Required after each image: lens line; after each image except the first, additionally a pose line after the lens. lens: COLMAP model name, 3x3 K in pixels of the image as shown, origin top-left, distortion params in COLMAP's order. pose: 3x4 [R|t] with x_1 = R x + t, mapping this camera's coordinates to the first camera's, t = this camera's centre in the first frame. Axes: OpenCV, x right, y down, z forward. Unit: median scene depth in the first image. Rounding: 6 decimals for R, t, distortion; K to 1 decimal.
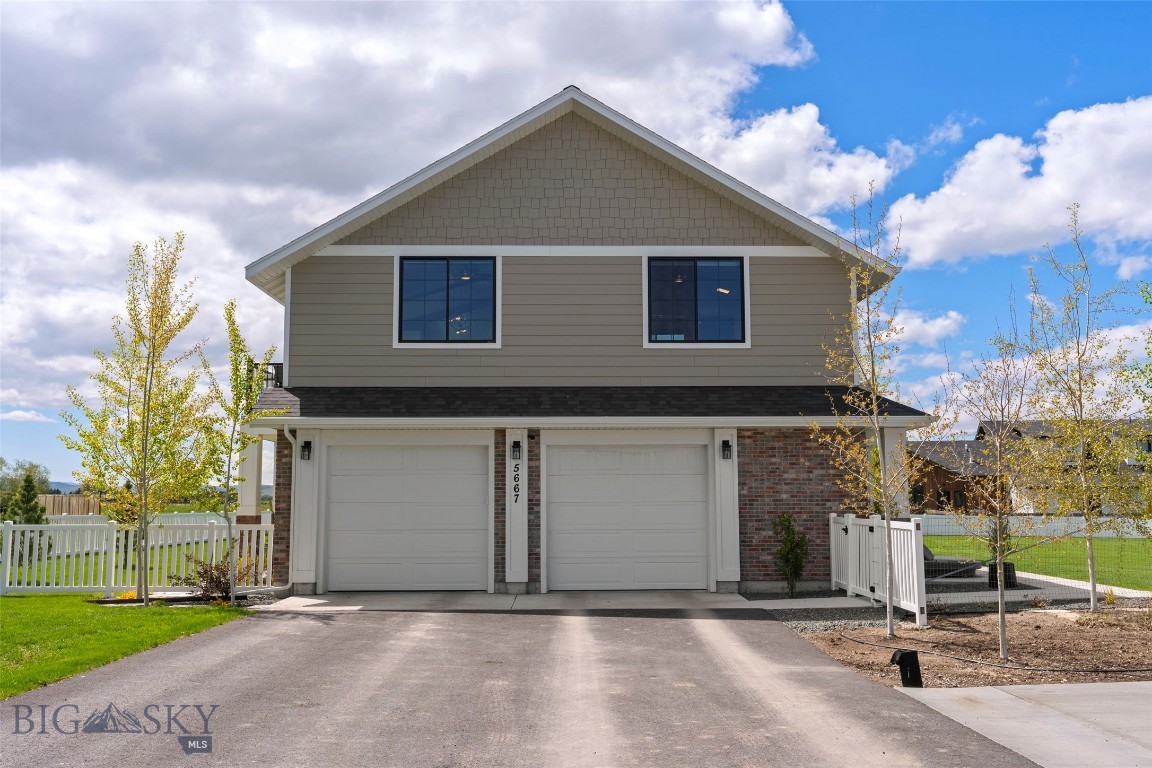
lens RADIAL K [[1076.1, 0, 576.0], [0, 1076.1, 384.0], [0, 0, 1]] dist [0.010197, 0.002155]
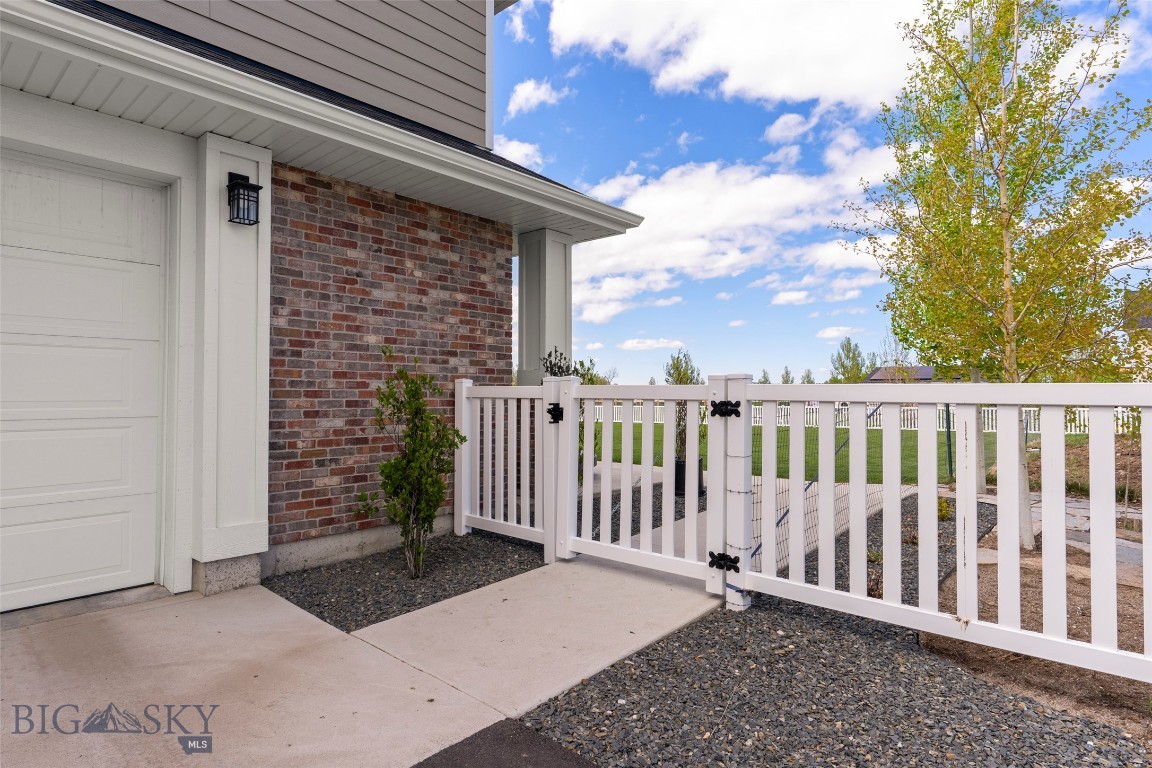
lens RADIAL K [[621.2, 0, 576.0], [0, 621.2, 384.0], [0, 0, 1]] dist [0.000199, -0.000079]
pose [[0.689233, 0.015773, 0.724368, 0.066767], [-0.098222, 0.992568, 0.071845, 0.095853], [-0.717851, -0.120667, 0.685659, 0.762286]]
